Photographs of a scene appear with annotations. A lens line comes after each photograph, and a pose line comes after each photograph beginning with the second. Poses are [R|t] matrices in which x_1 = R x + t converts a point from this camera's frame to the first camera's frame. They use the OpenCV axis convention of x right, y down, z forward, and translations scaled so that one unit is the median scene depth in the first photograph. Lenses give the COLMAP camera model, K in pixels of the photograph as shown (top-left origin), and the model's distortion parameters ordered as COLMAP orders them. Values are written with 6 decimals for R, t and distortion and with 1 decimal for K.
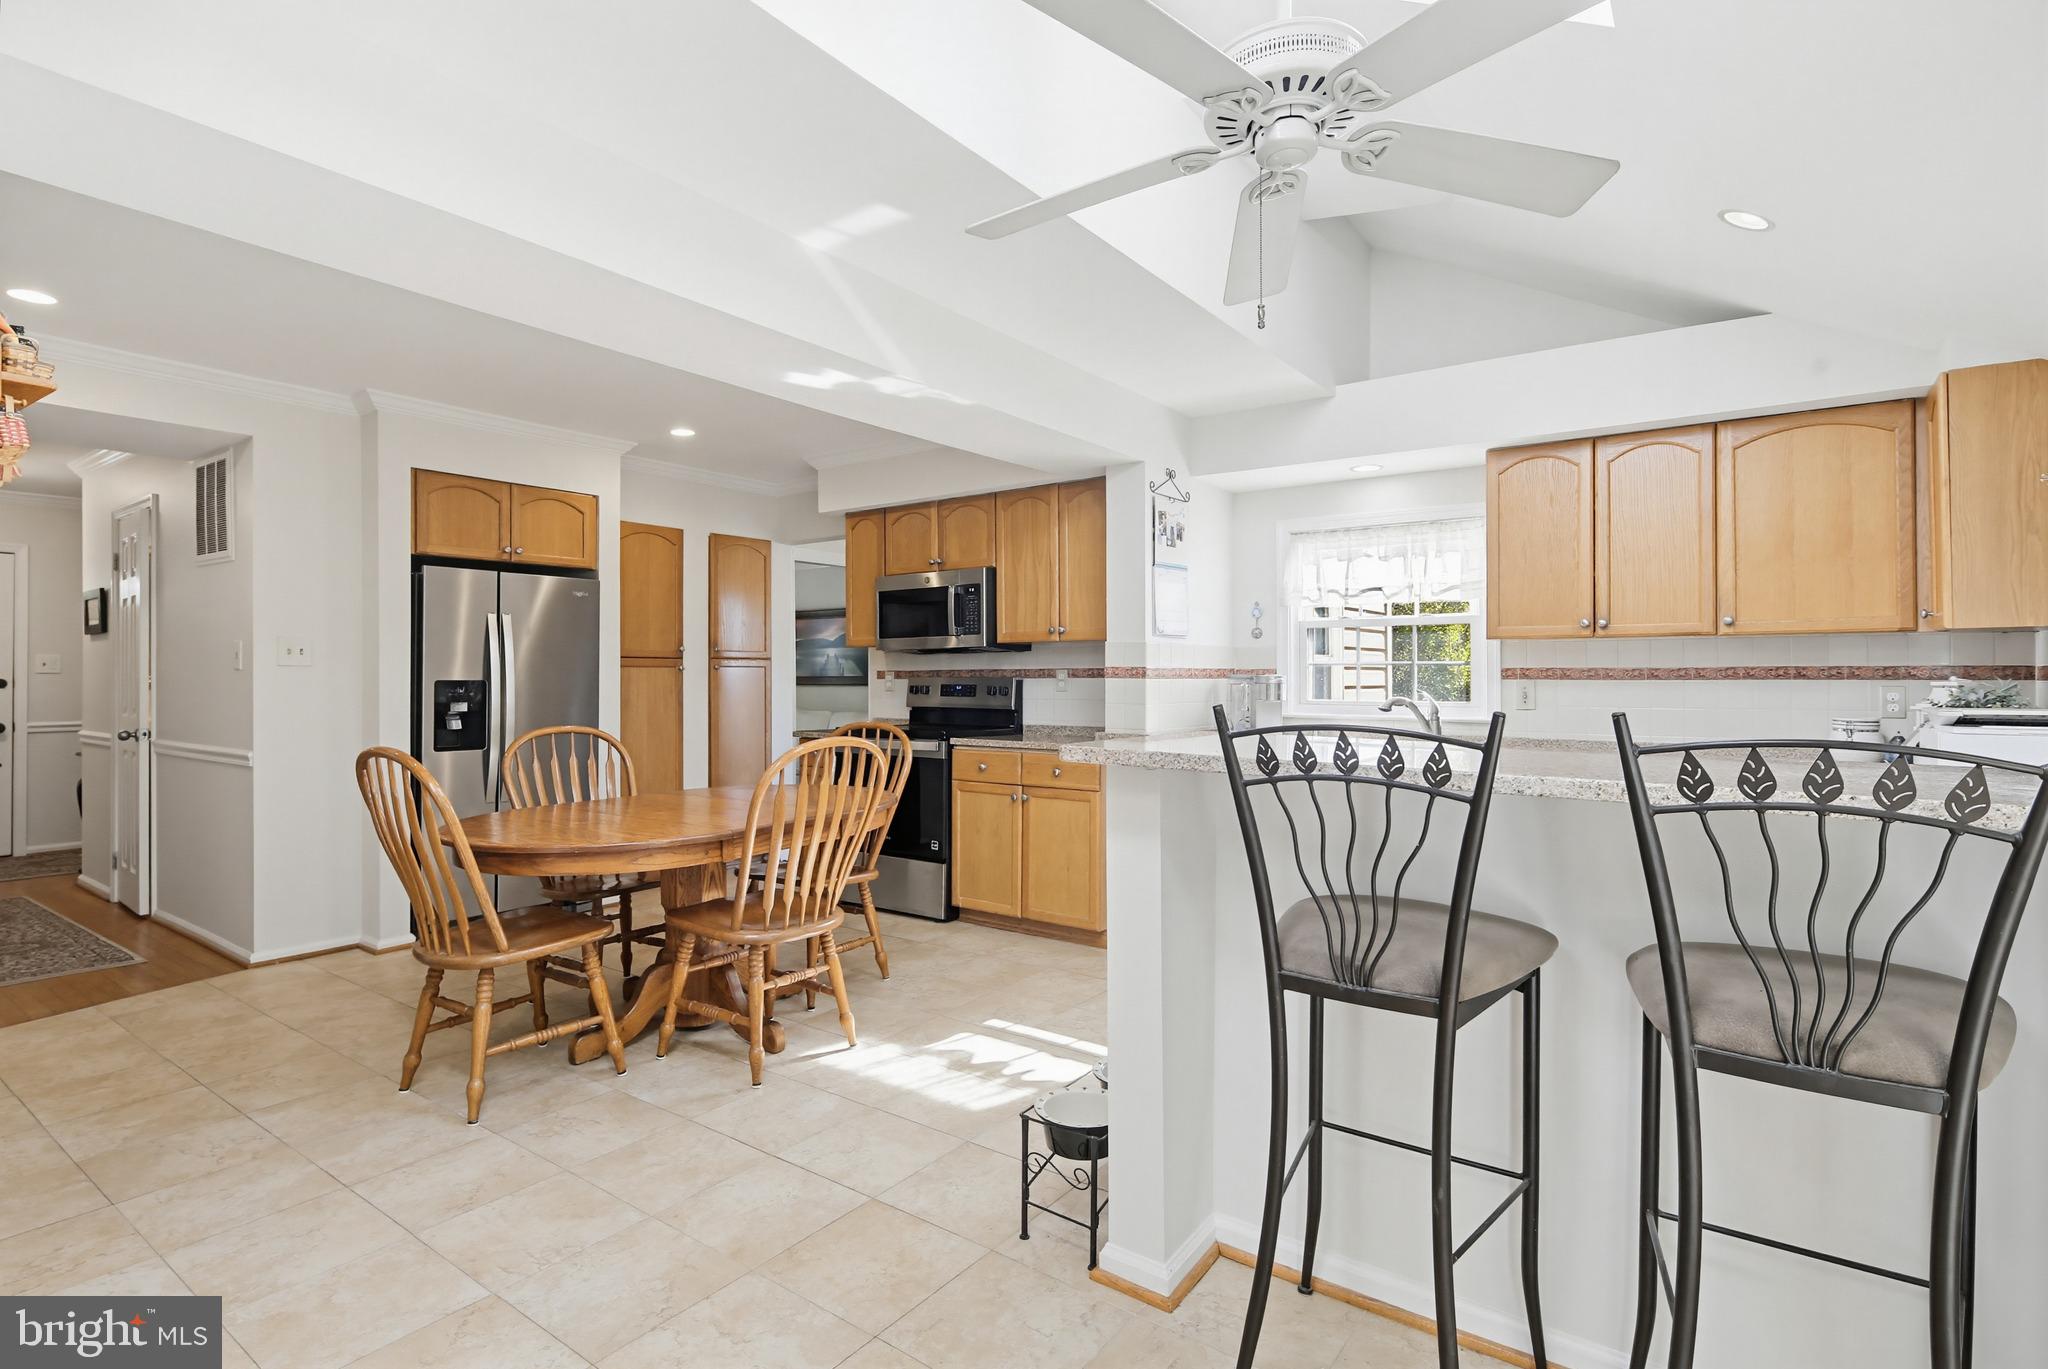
lens RADIAL K [[996.1, 0, 1019.9], [0, 996.1, 668.0], [0, 0, 1]] dist [0.006305, -0.005969]
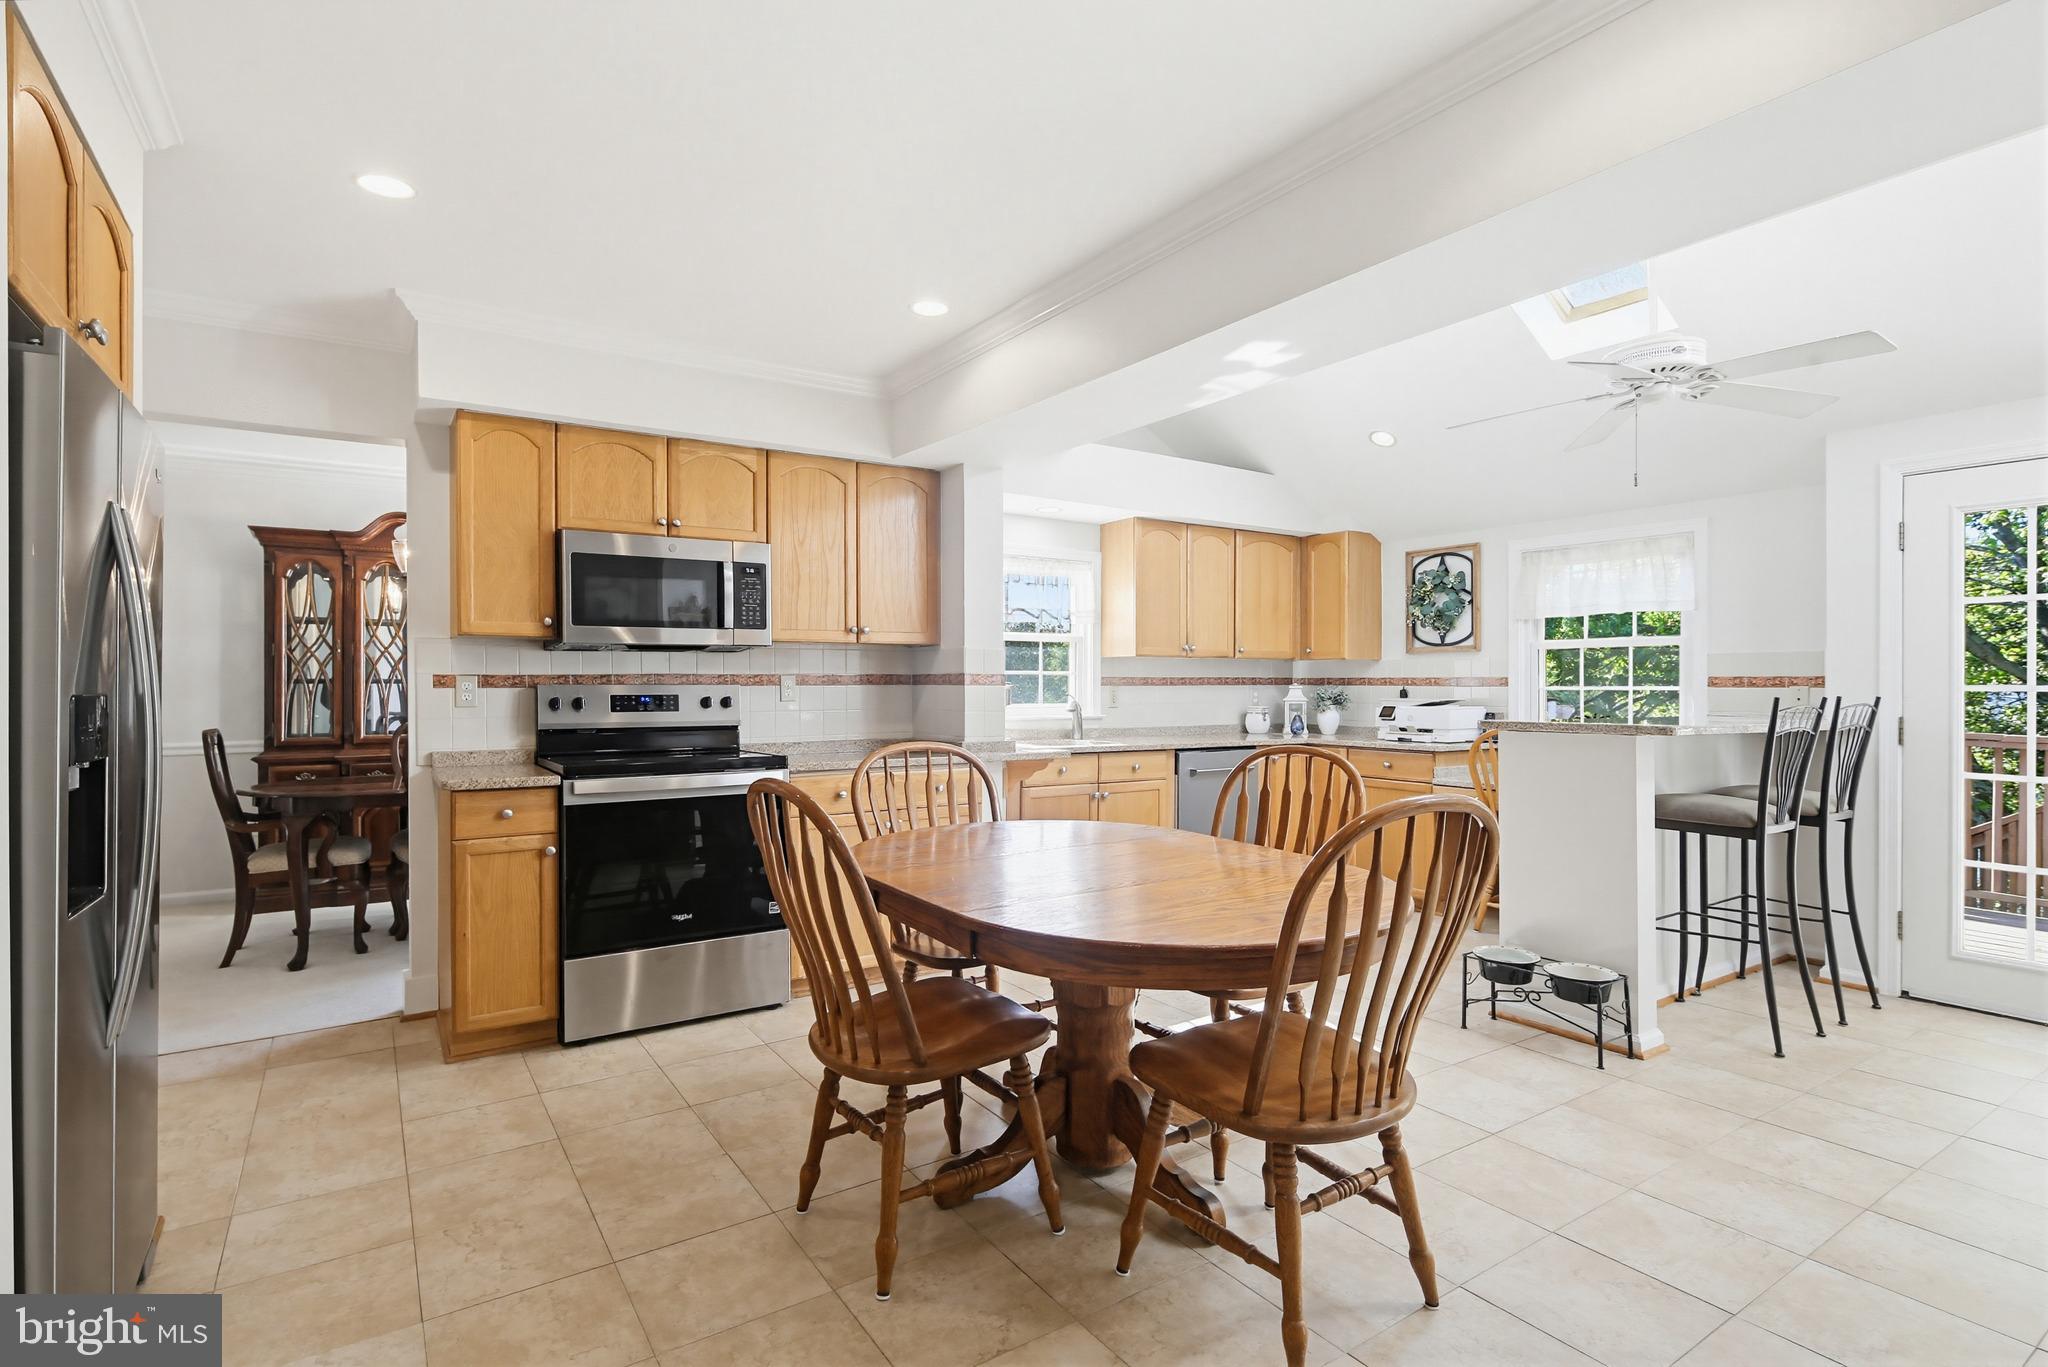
lens RADIAL K [[996.1, 0, 1020.0], [0, 996.1, 694.1], [0, 0, 1]] dist [0.006305, -0.005969]
pose [[0.358362, -0.009463, 0.933535, -0.849892], [-0.007074, 0.999892, 0.012851, 0.006320], [-0.933556, -0.011209, 0.358256, 0.657494]]
